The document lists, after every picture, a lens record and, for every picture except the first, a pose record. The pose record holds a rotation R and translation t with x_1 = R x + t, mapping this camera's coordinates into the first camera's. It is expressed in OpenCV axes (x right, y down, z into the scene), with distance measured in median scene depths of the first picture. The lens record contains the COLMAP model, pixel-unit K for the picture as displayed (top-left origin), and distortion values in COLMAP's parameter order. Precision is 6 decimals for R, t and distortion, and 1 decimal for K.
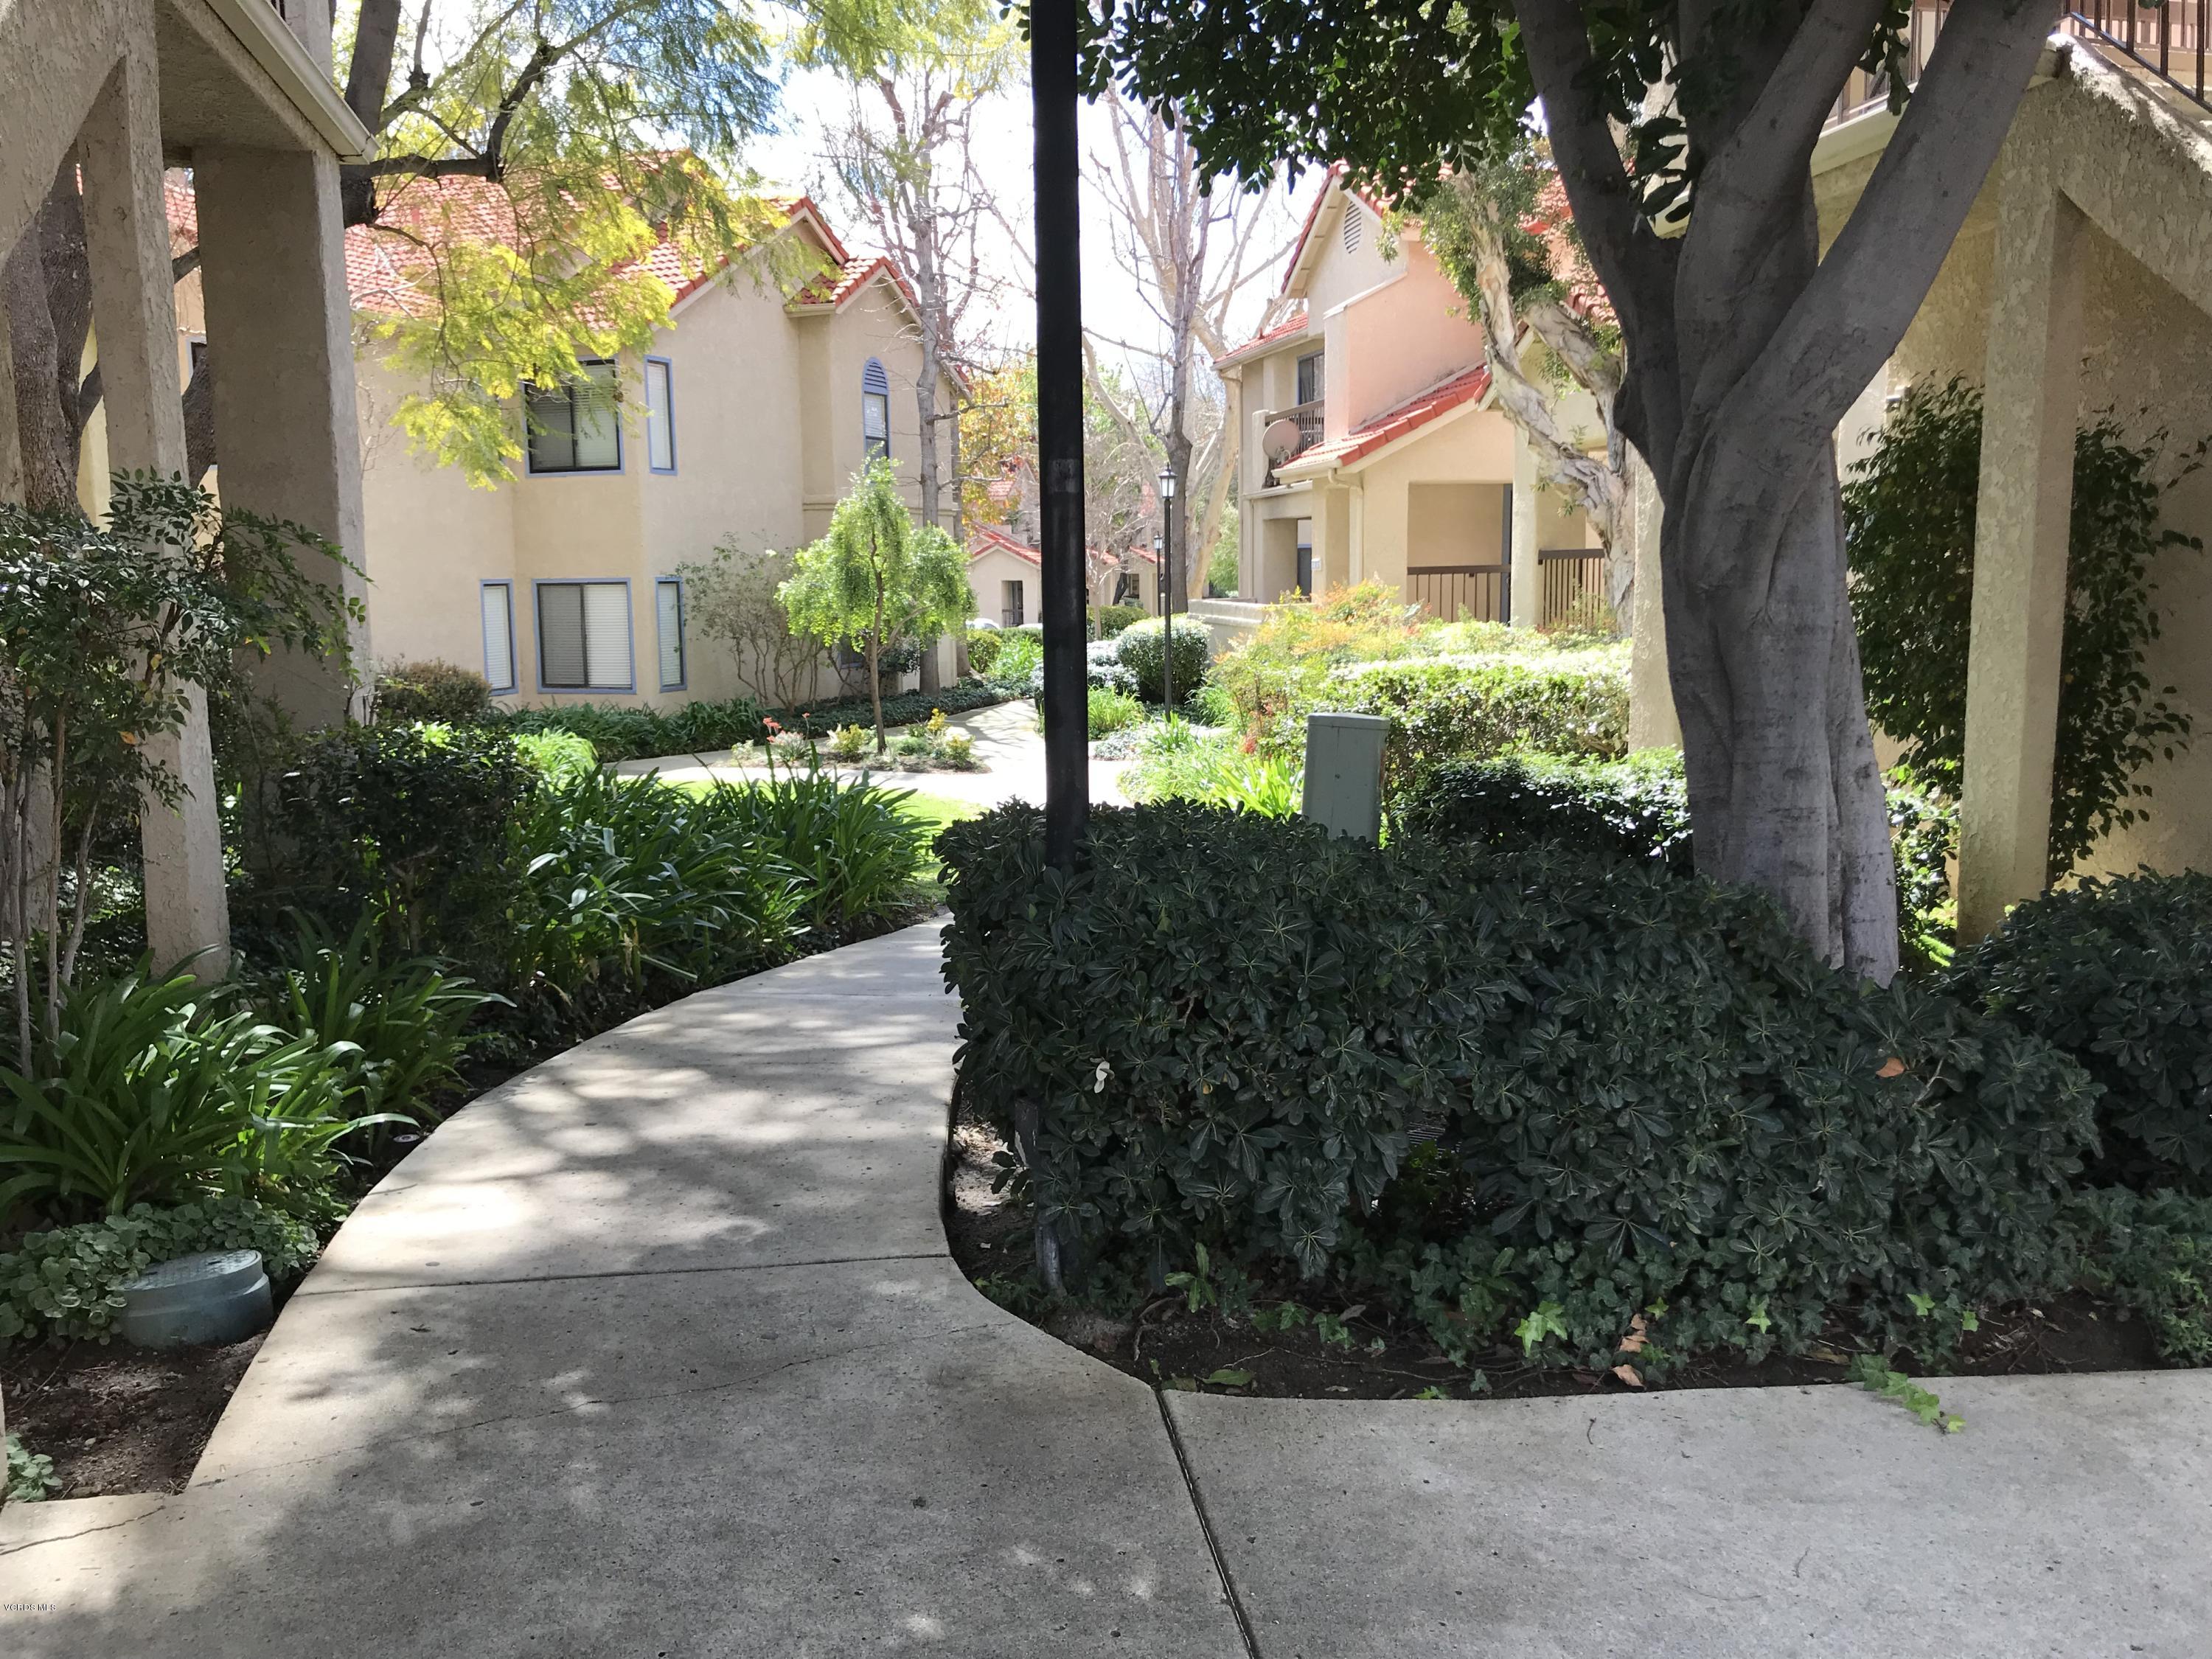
lens RADIAL K [[1810.4, 0, 1136.8], [0, 1810.4, 821.4], [0, 0, 1]] dist [0.188034, -0.708543]
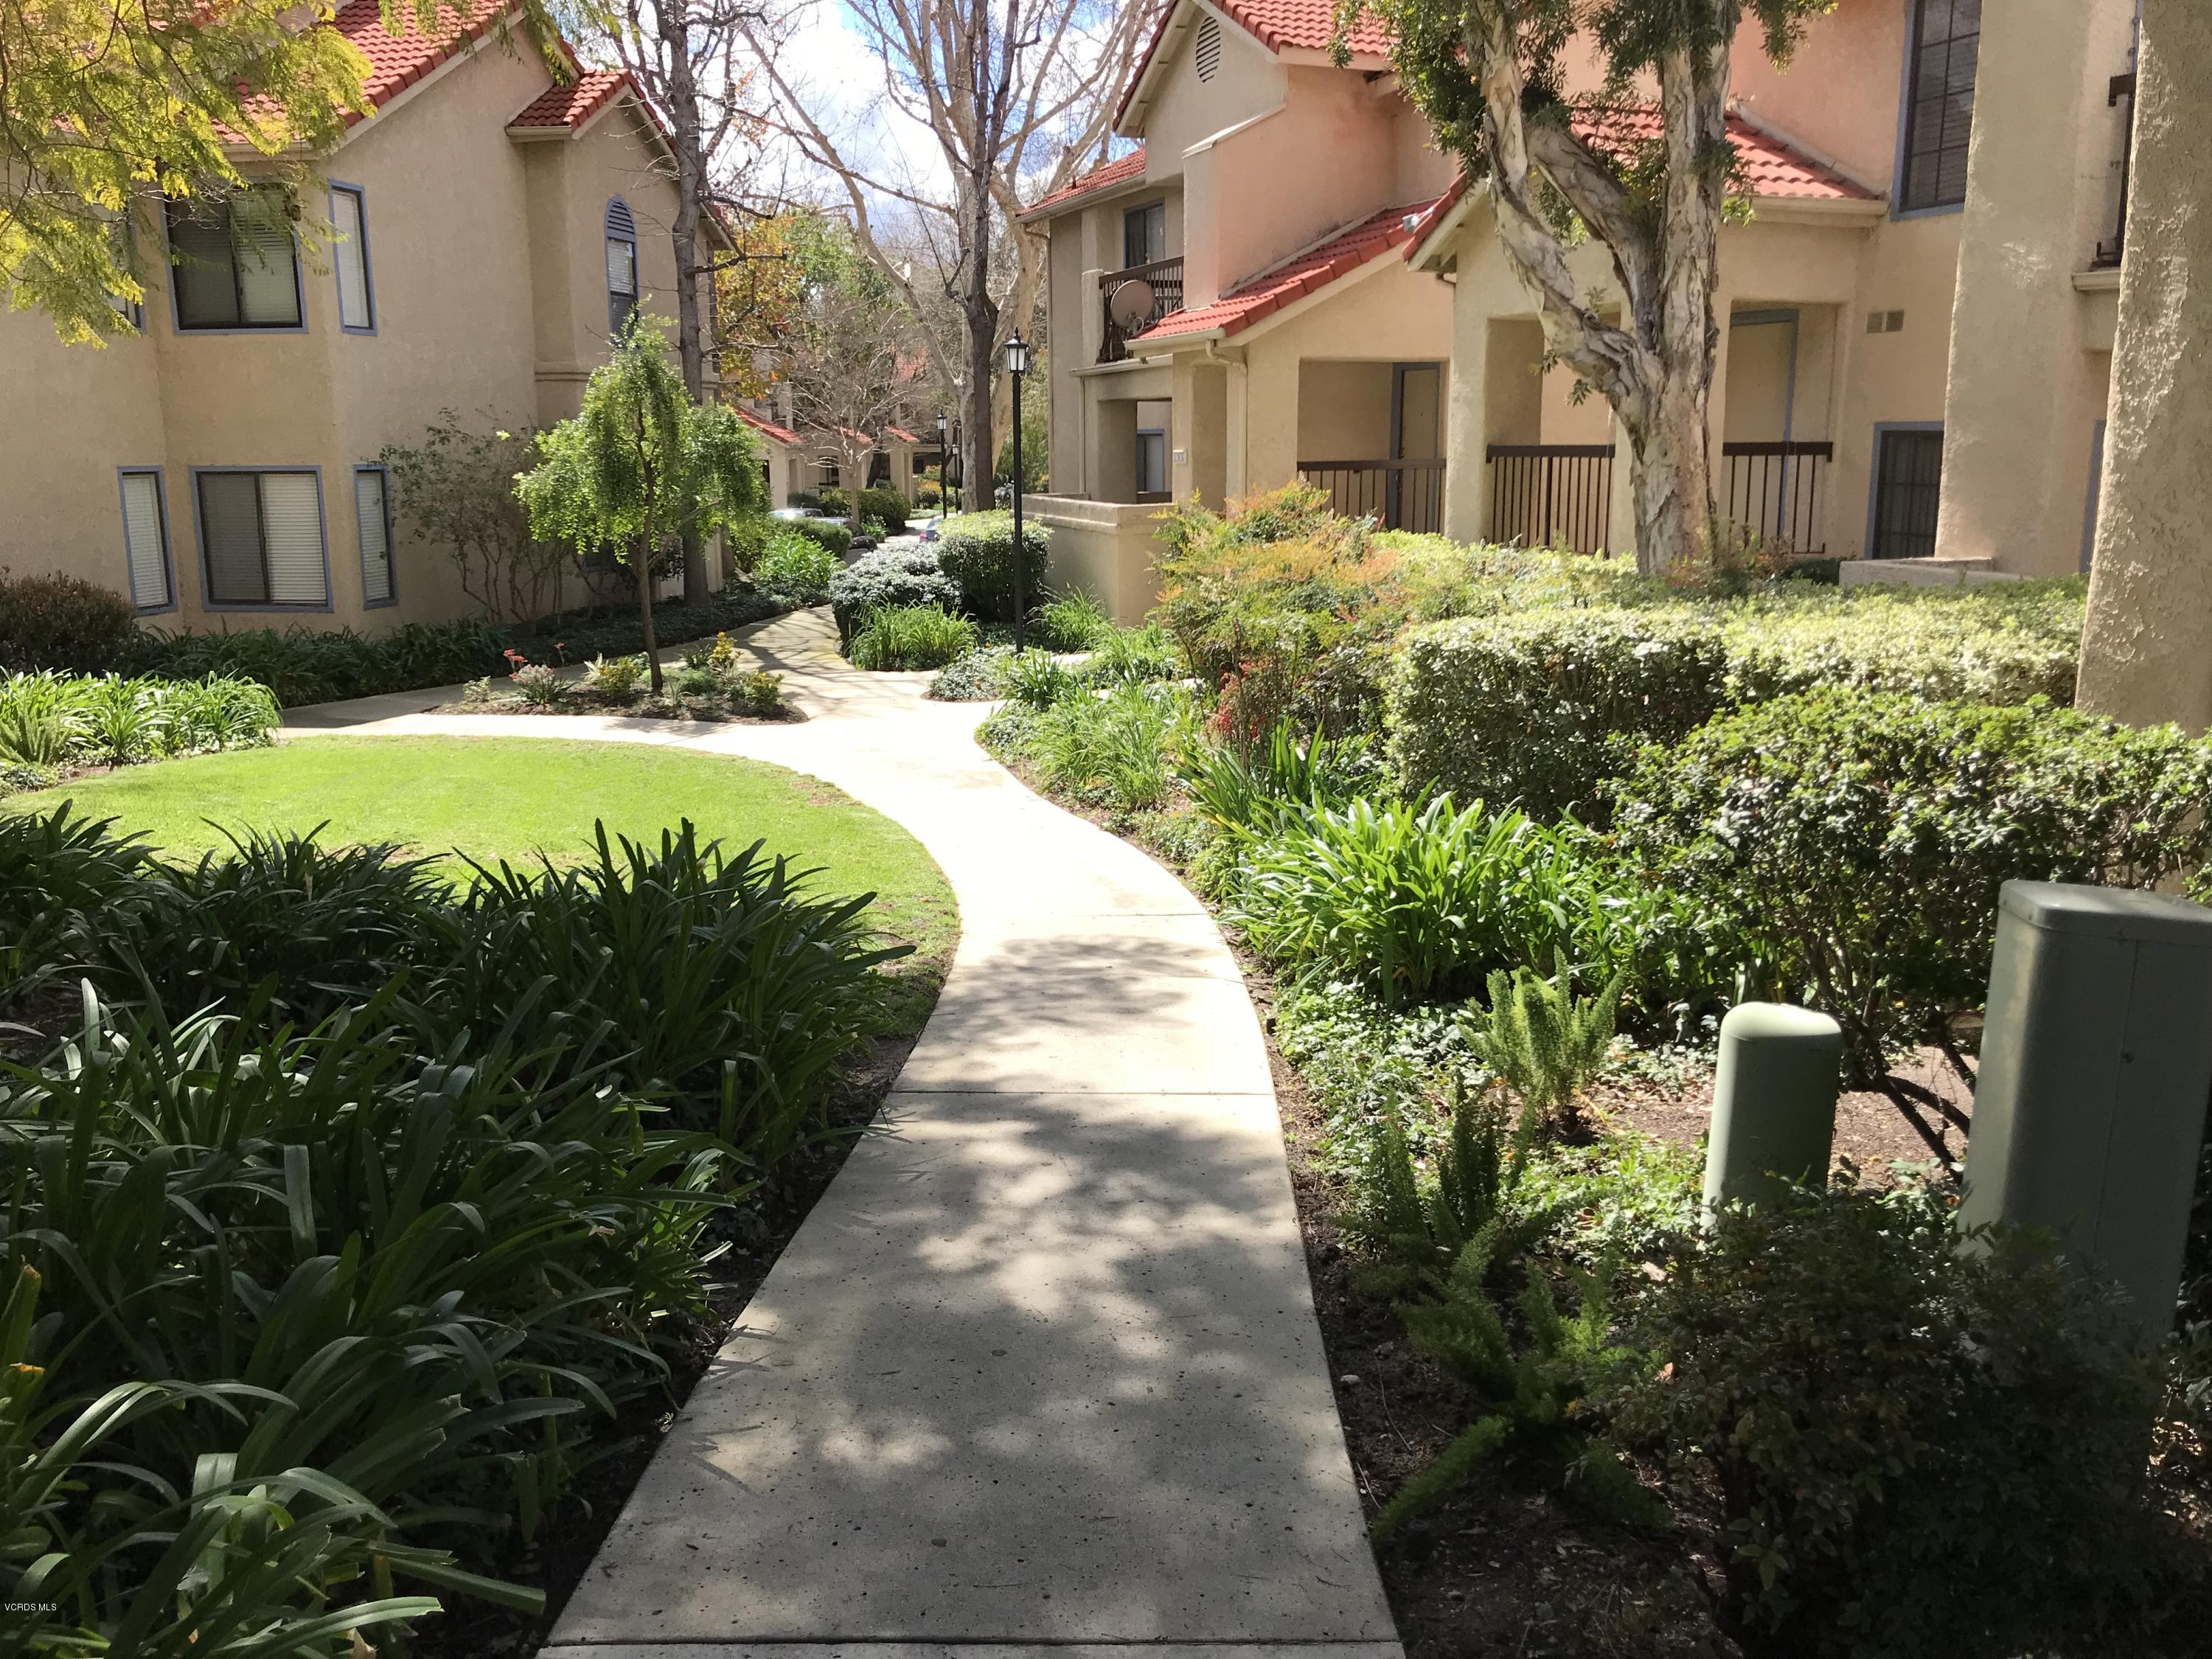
lens RADIAL K [[1802.7, 0, 1115.0], [0, 1802.7, 811.2], [0, 0, 1]] dist [0.027878, -0.035727]
pose [[0.990232, -0.019374, 0.138080, -0.049568], [0.010710, 0.997942, 0.063220, -0.031215], [-0.139020, -0.061123, 0.988401, 0.177534]]
